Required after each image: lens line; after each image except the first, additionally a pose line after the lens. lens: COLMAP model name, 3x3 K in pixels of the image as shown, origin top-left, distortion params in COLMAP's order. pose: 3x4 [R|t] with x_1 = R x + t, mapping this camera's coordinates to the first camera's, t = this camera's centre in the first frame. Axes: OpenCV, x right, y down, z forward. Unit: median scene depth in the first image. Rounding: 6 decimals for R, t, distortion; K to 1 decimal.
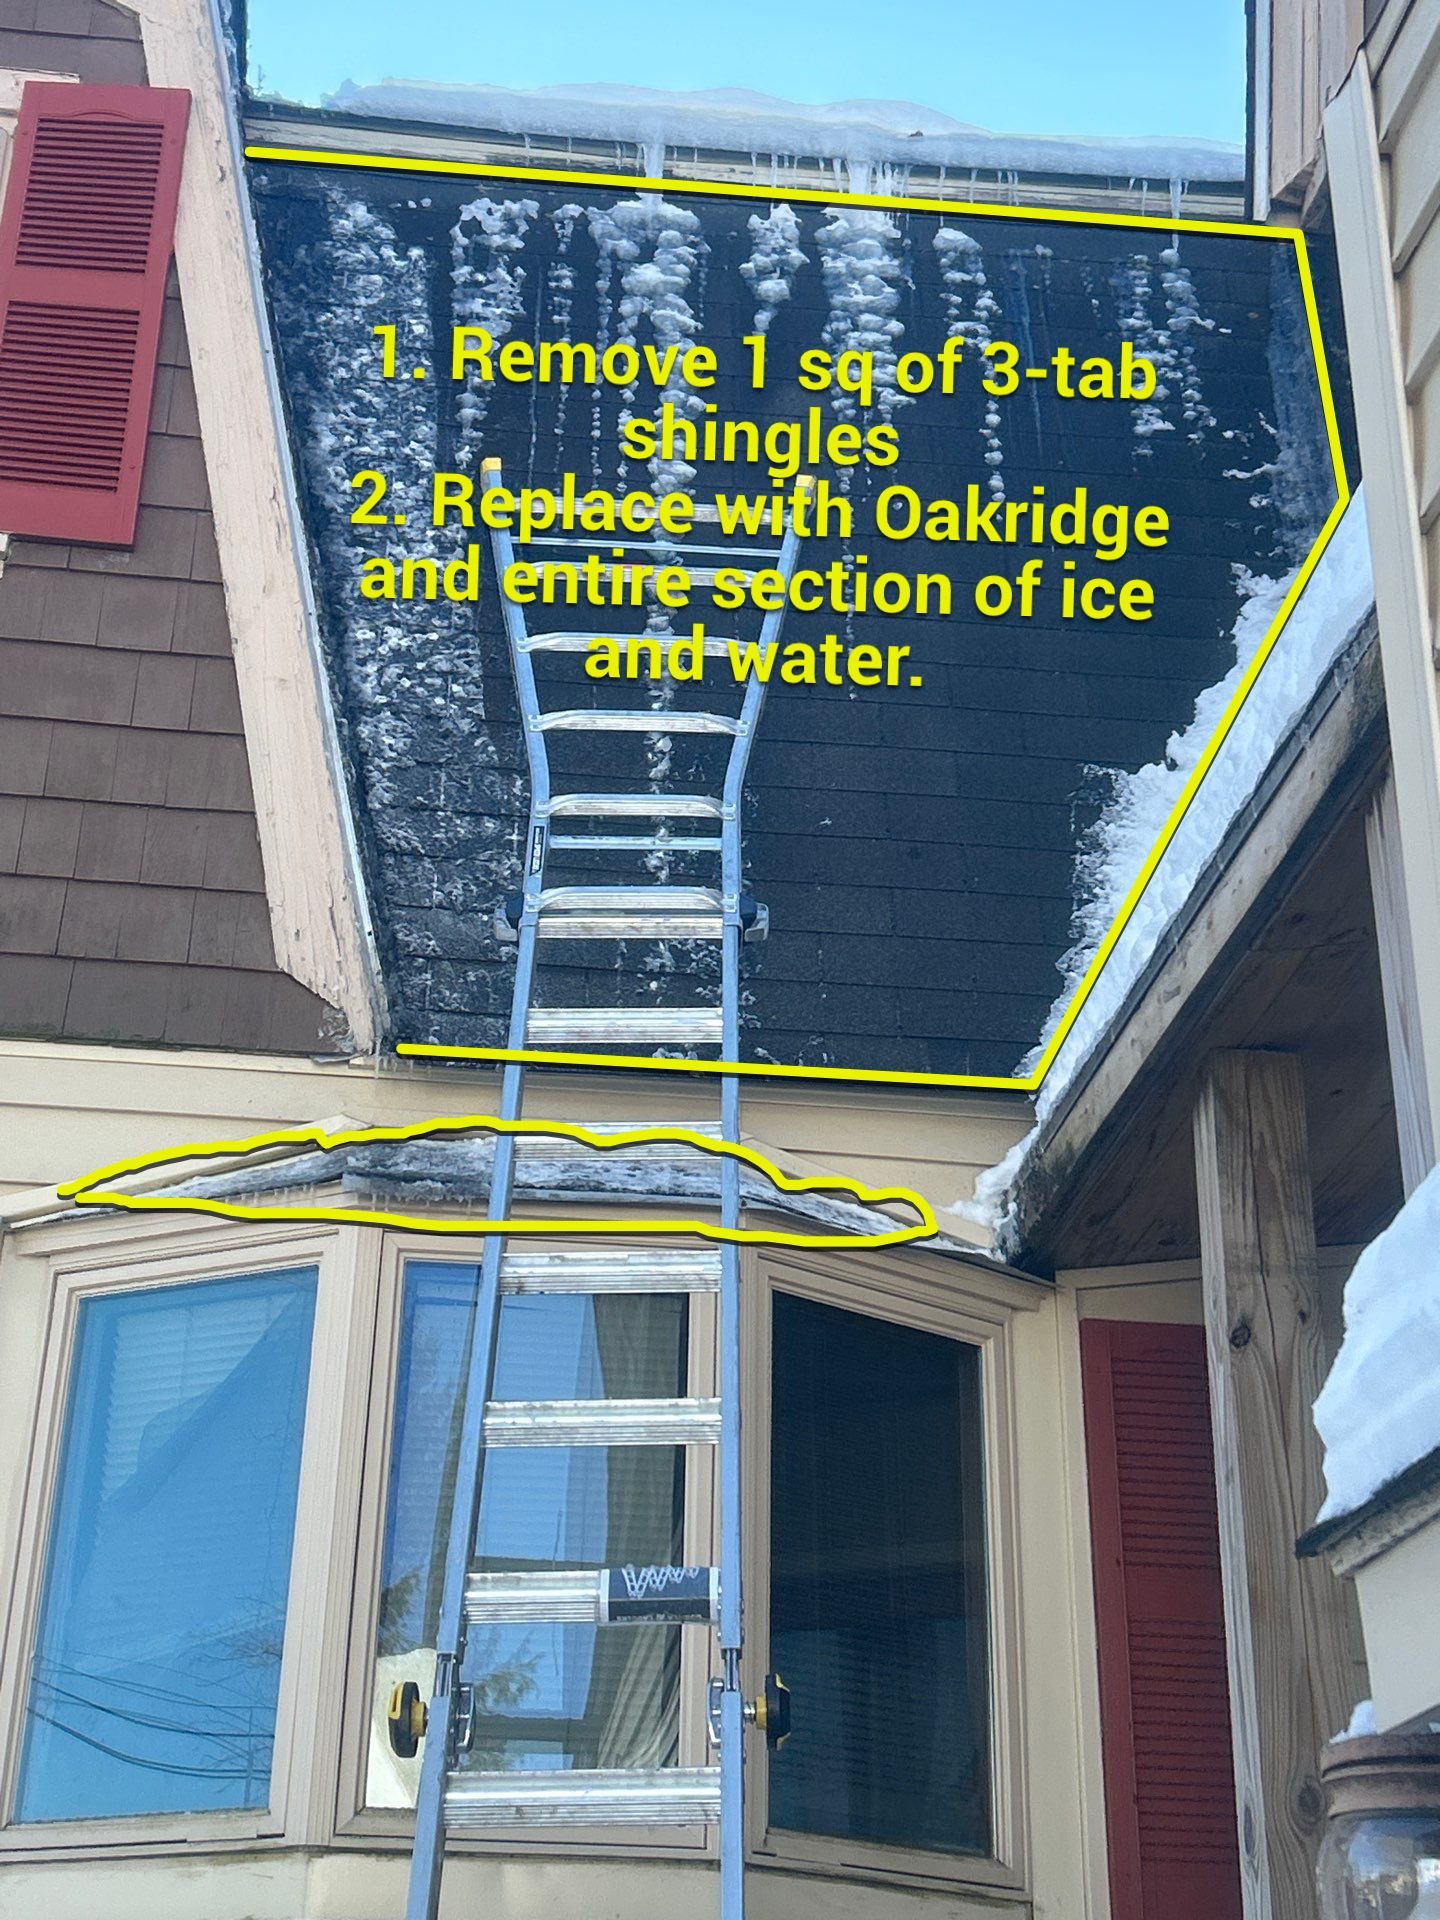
lens RADIAL K [[2815.4, 0, 721.2], [0, 2815.4, 972.7], [0, 0, 1]] dist [0.213378, -0.853777]
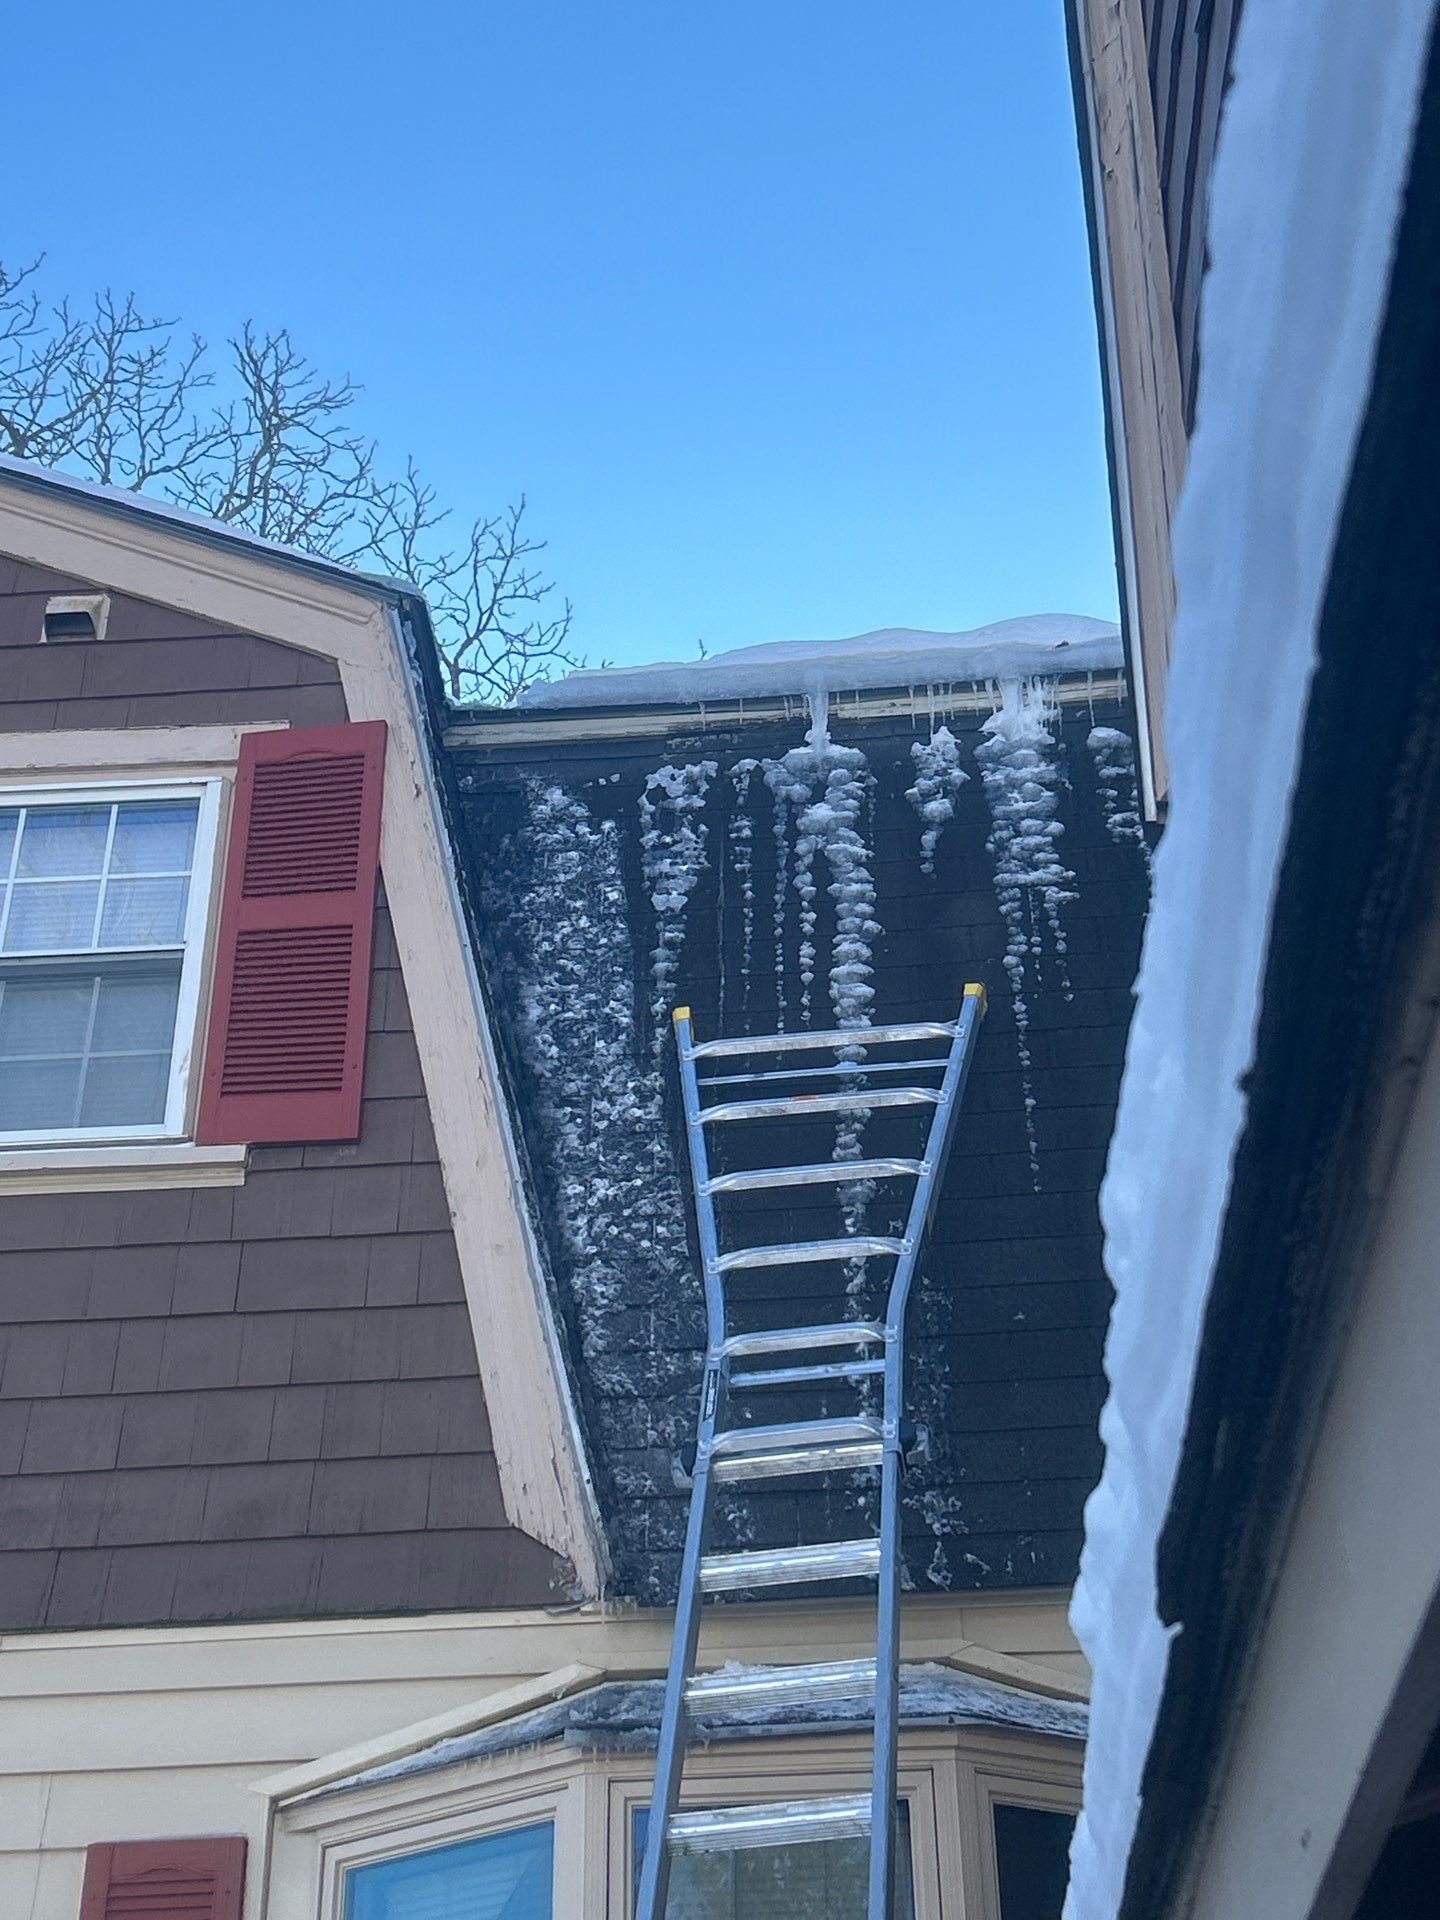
lens RADIAL K [[2815.4, 0, 721.2], [0, 2815.4, 972.7], [0, 0, 1]] dist [0.213378, -0.853777]
pose [[0.981021, -0.134476, -0.139693, 0.095127], [0.112516, 0.981532, -0.154706, -0.030131], [0.157917, 0.136052, 0.978035, -0.053180]]
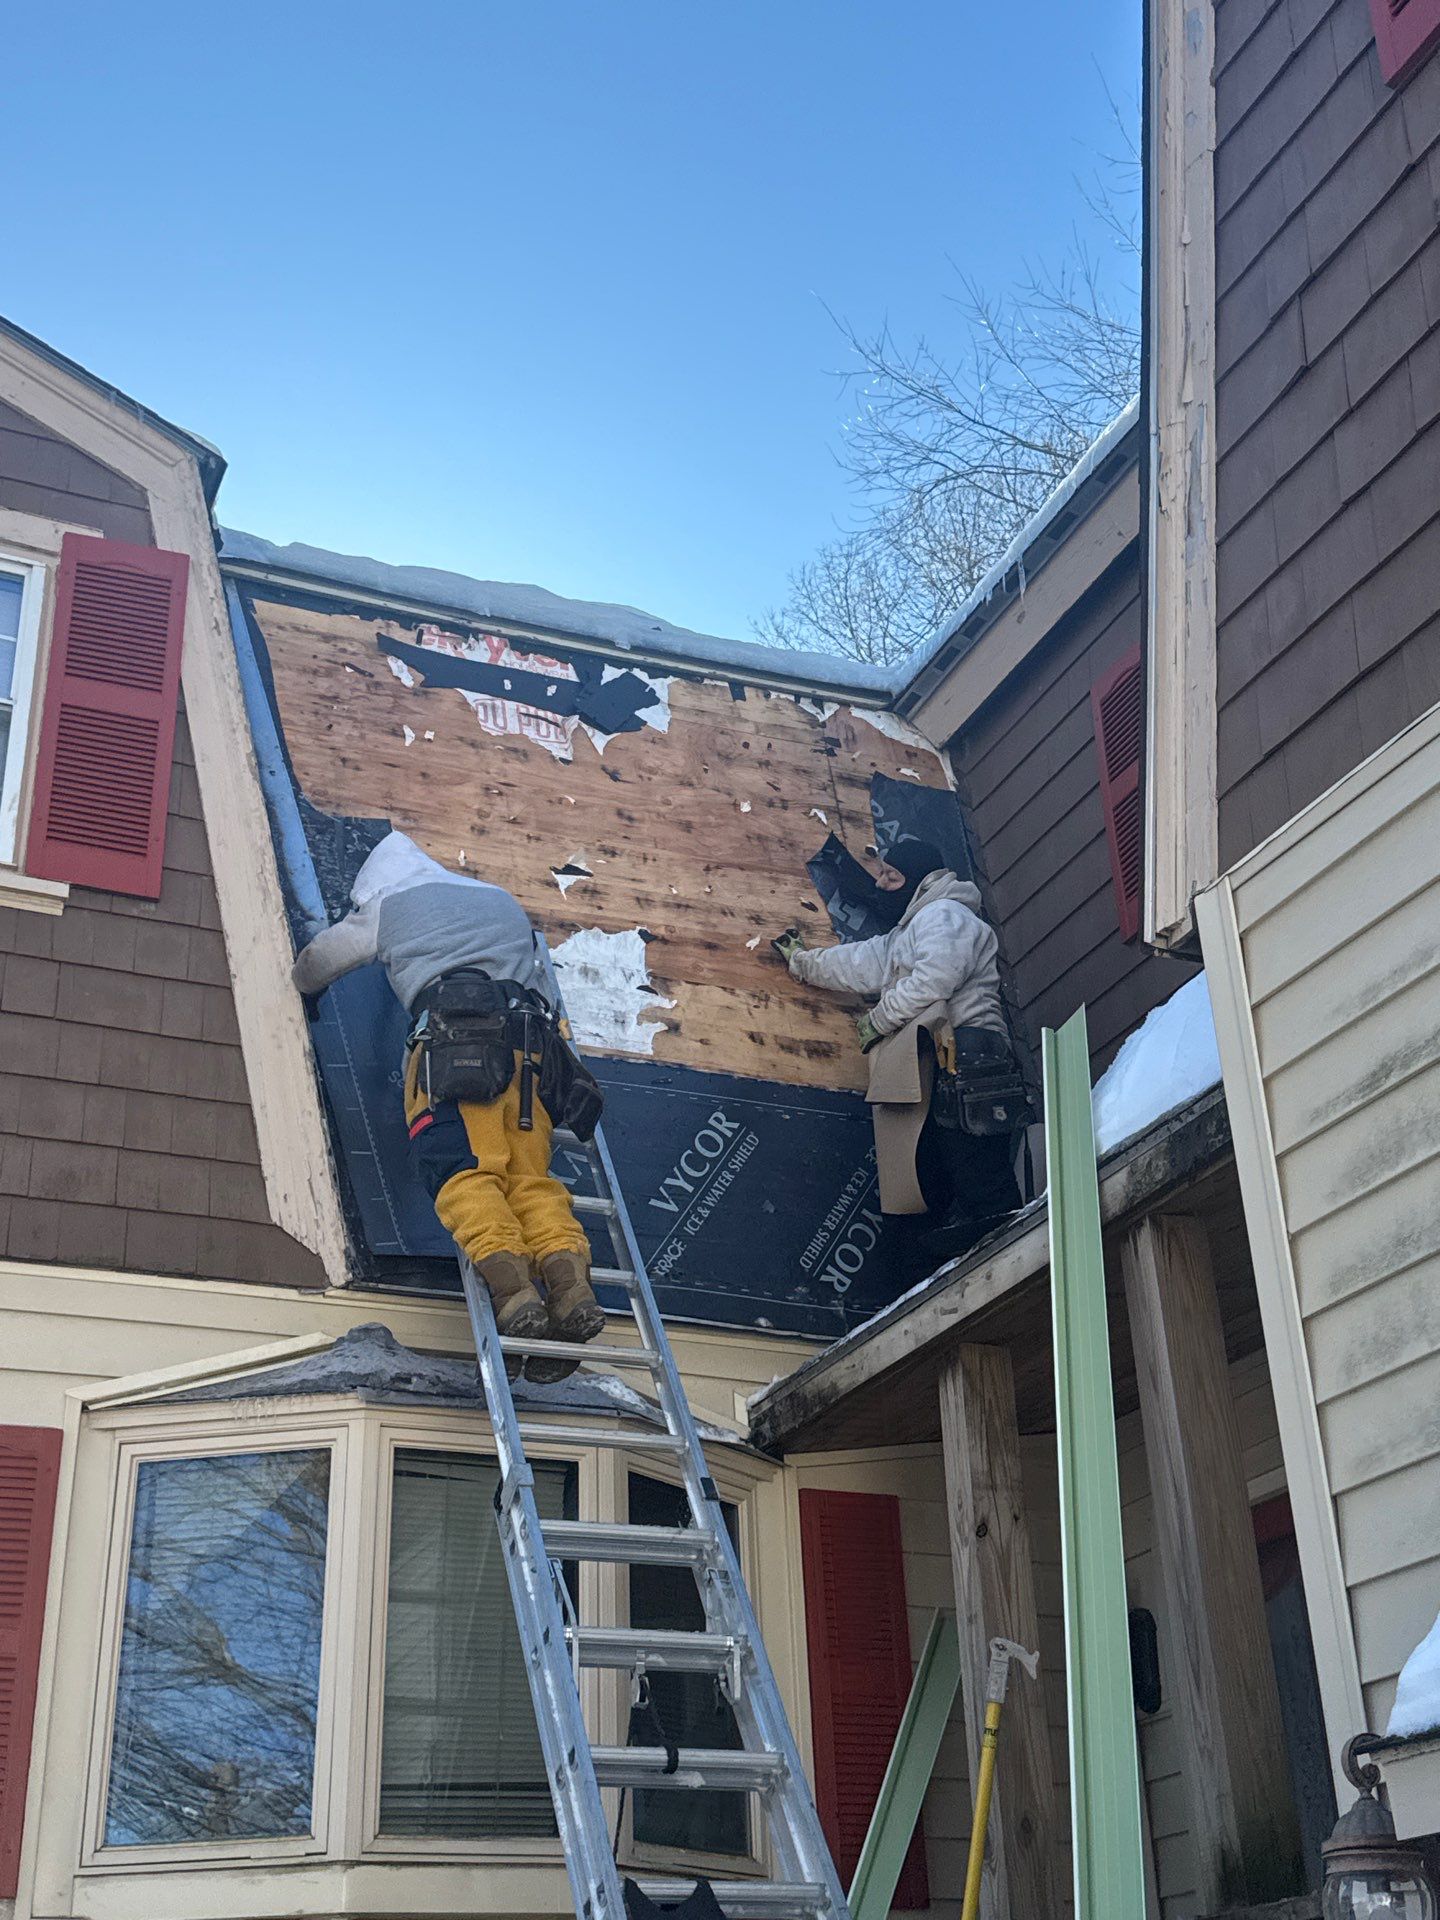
lens RADIAL K [[2383.9, 0, 747.5], [0, 2383.9, 972.4], [0, 0, 1]] dist [0.200716, -0.500184]
pose [[0.955387, 0.085823, 0.282614, -0.273547], [-0.077779, 0.996185, -0.039584, -0.094590], [-0.284933, 0.015836, 0.958417, -0.217244]]
